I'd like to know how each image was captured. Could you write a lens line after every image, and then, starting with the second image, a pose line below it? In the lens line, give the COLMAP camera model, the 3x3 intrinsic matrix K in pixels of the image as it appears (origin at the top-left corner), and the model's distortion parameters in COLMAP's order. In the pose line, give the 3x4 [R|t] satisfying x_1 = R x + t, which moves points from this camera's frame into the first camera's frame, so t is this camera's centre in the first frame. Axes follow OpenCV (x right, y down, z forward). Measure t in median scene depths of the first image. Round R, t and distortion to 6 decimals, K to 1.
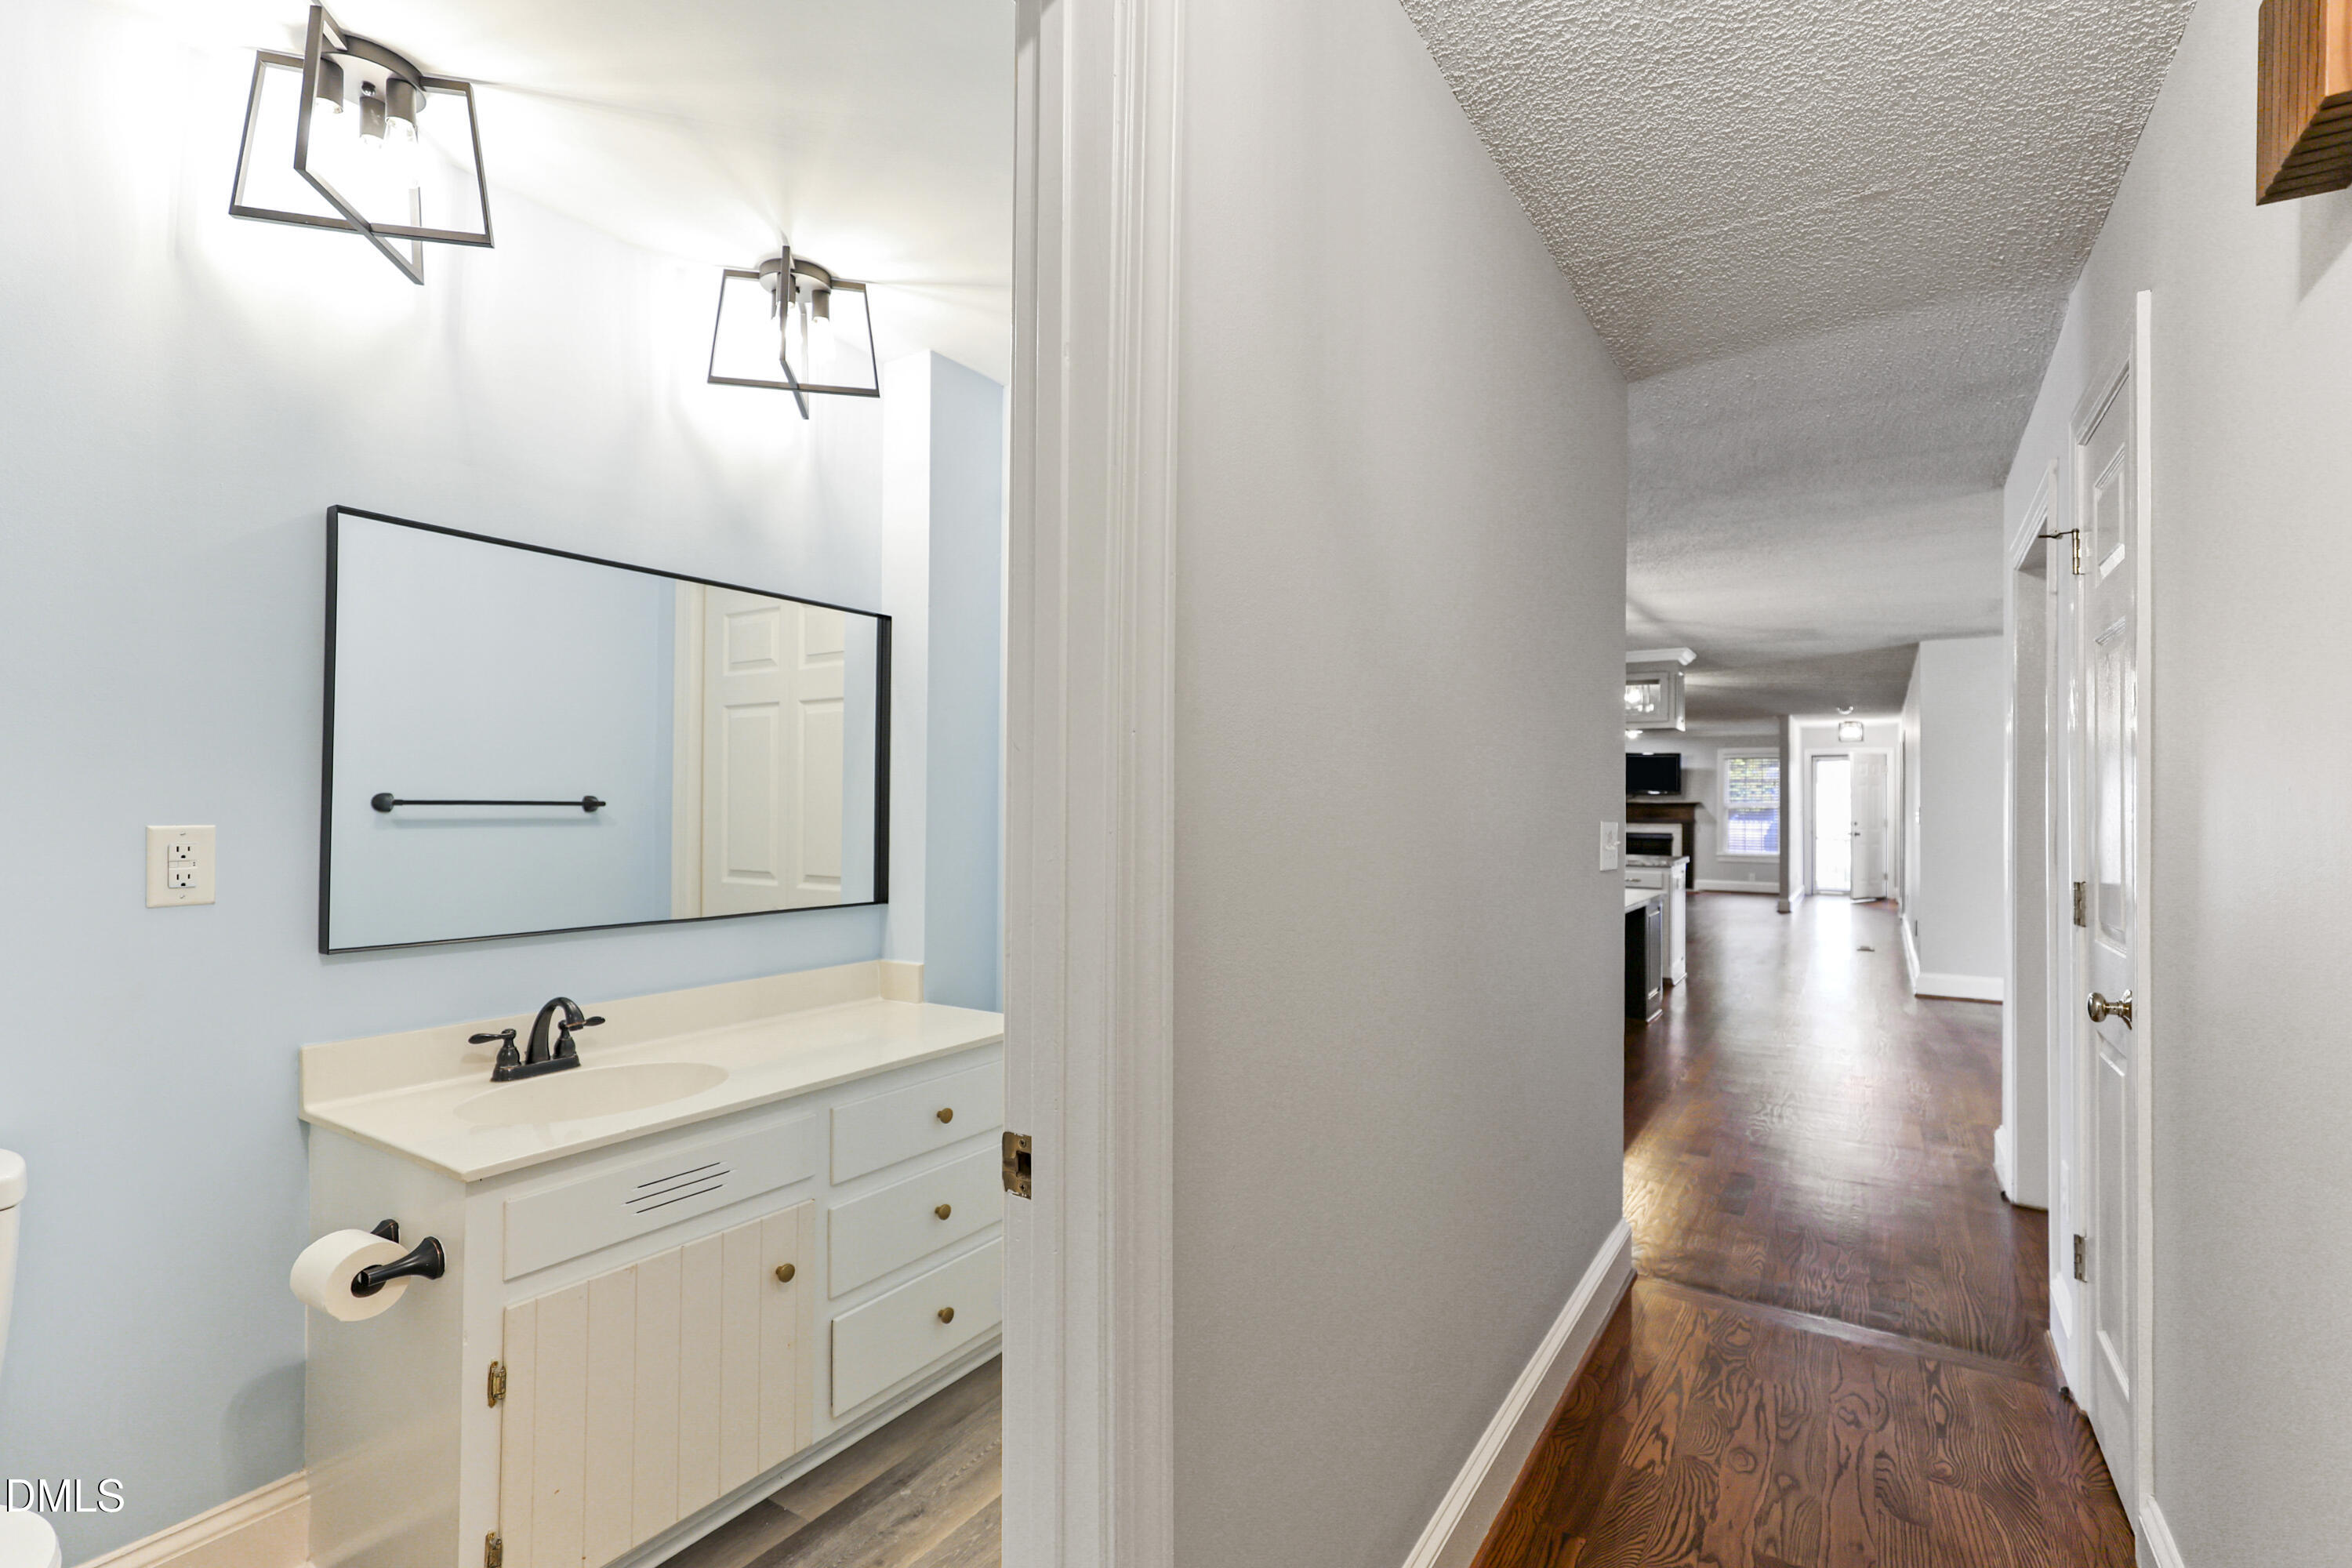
lens RADIAL K [[1074.4, 0, 1187.3], [0, 1074.4, 803.9], [0, 0, 1]] dist [-0.006561, 0.010357]
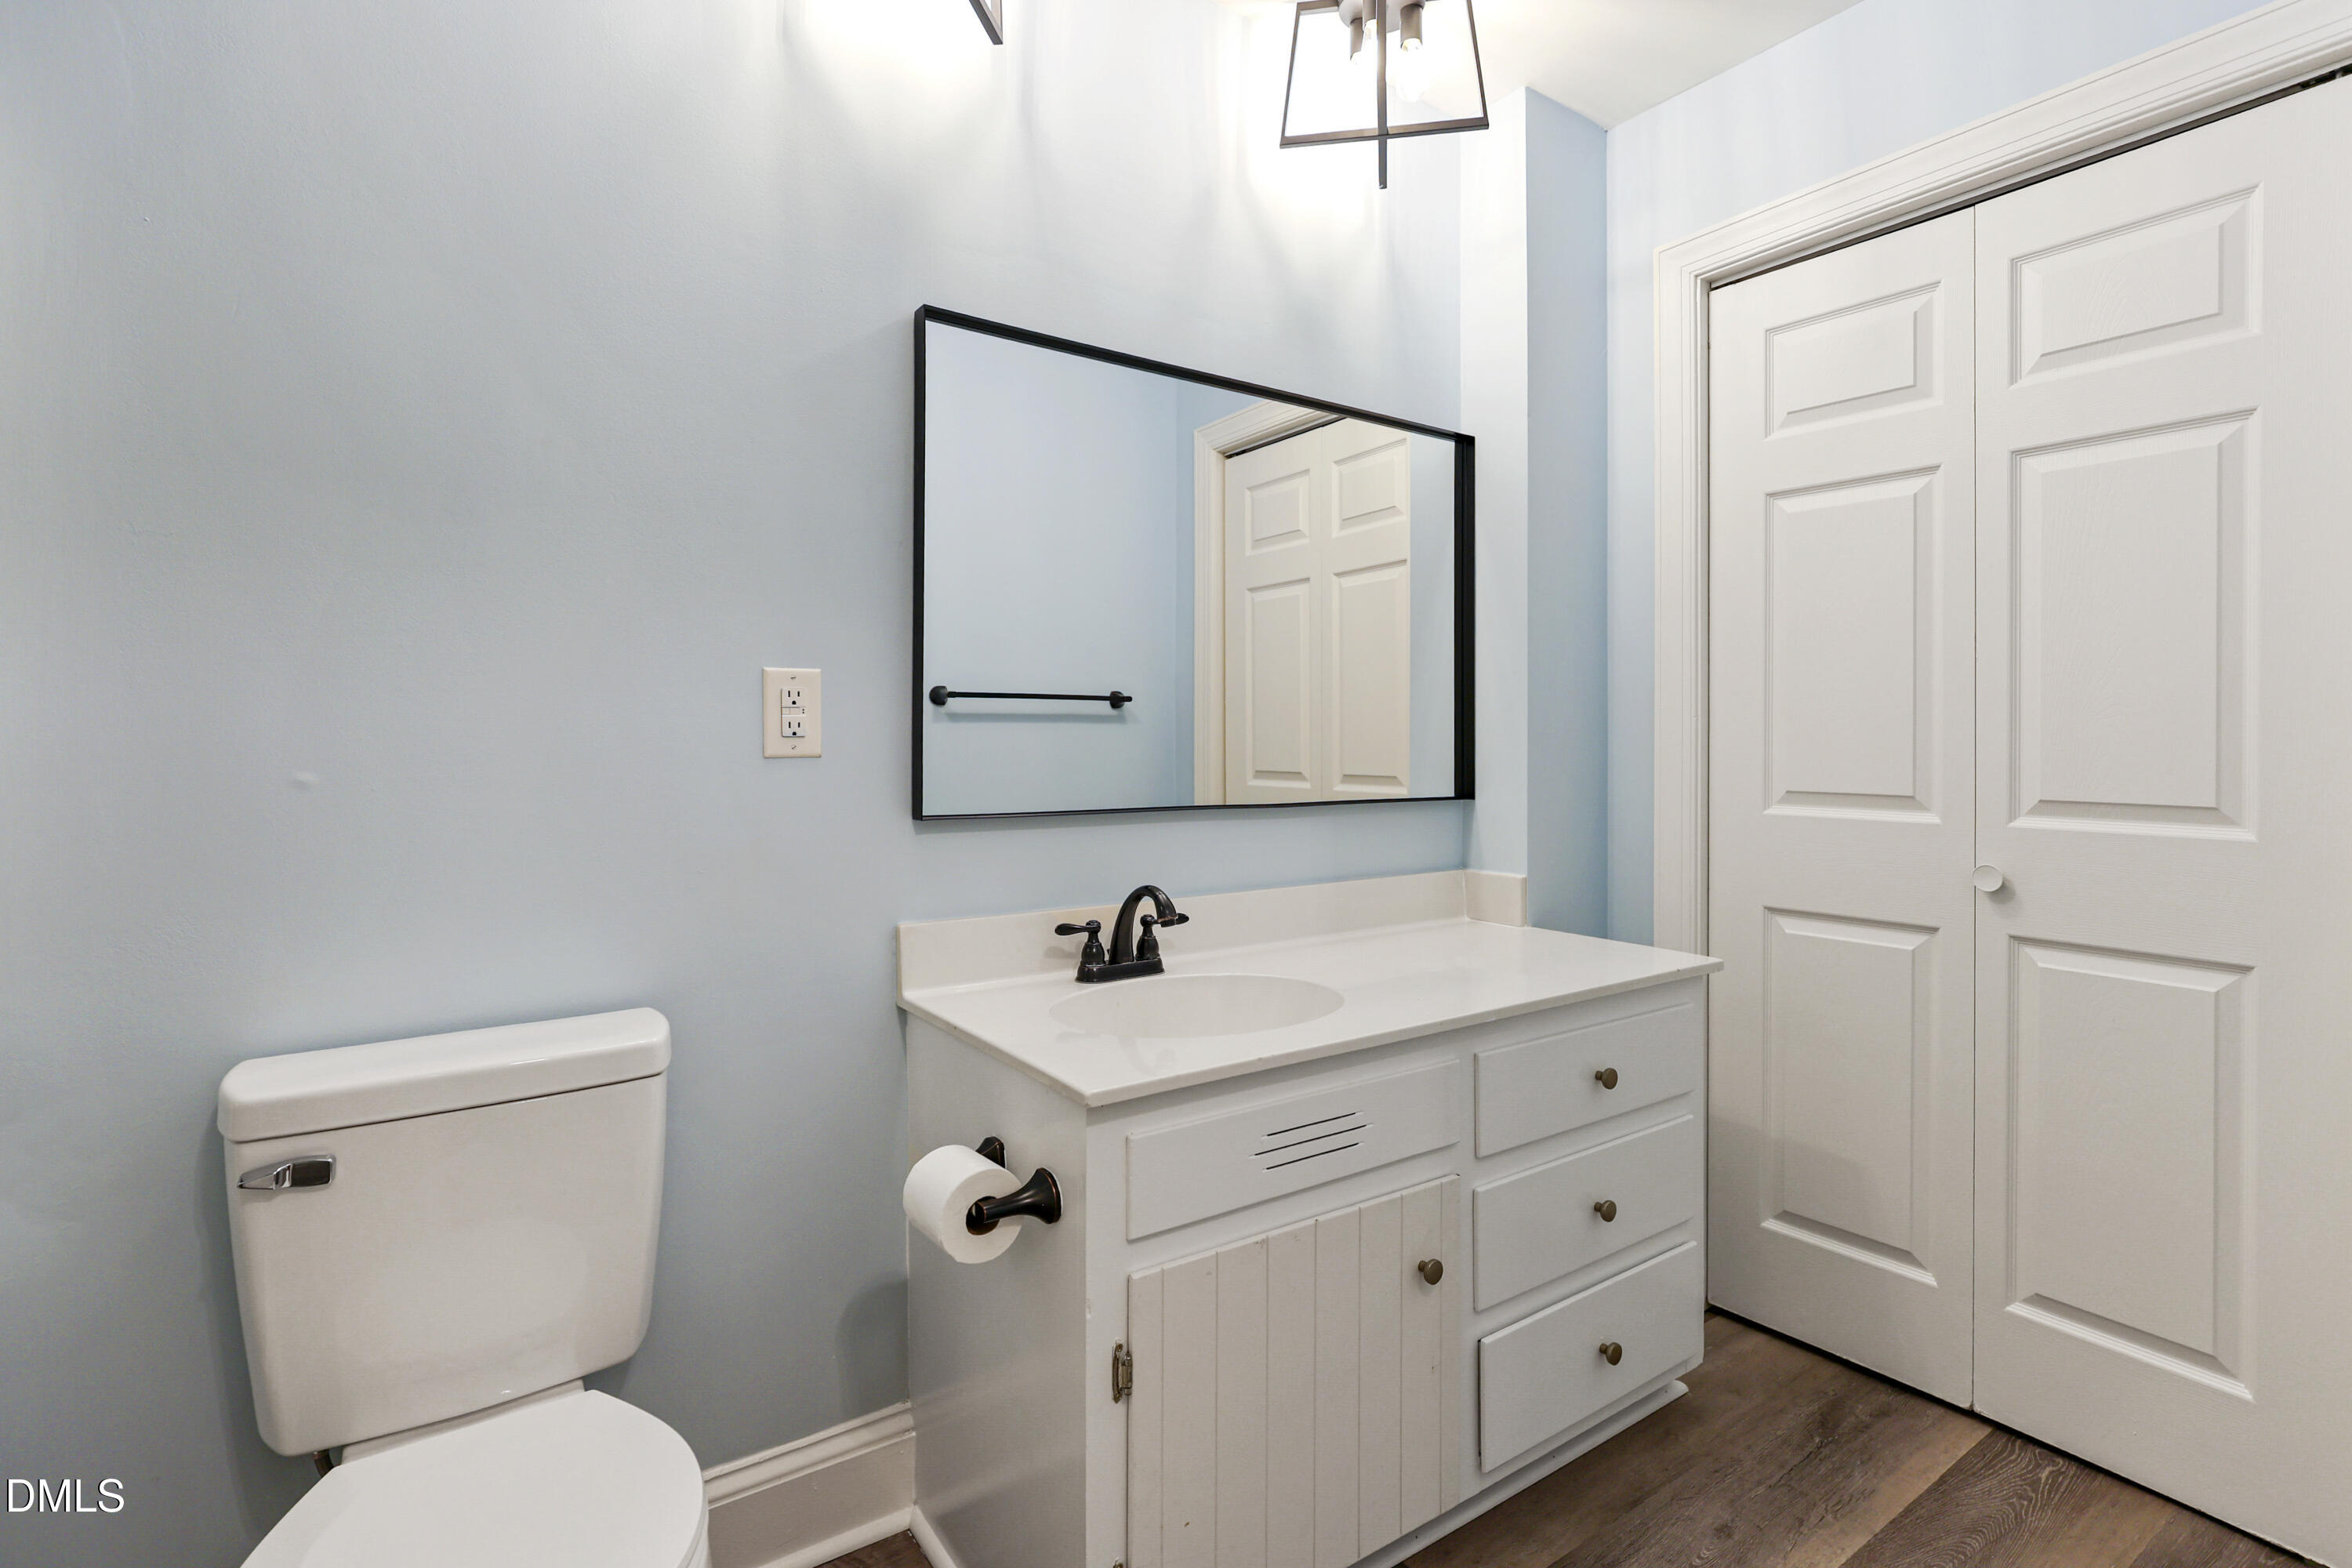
lens RADIAL K [[1094.0, 0, 1164.0], [0, 1094.0, 750.3], [0, 0, 1]] dist [-0.001235, -0.000242]
pose [[0.917369, -0.008398, -0.397950, -0.238922], [0.010011, 0.999948, 0.001975, 0.075165], [0.397912, -0.005795, 0.917405, 0.237980]]
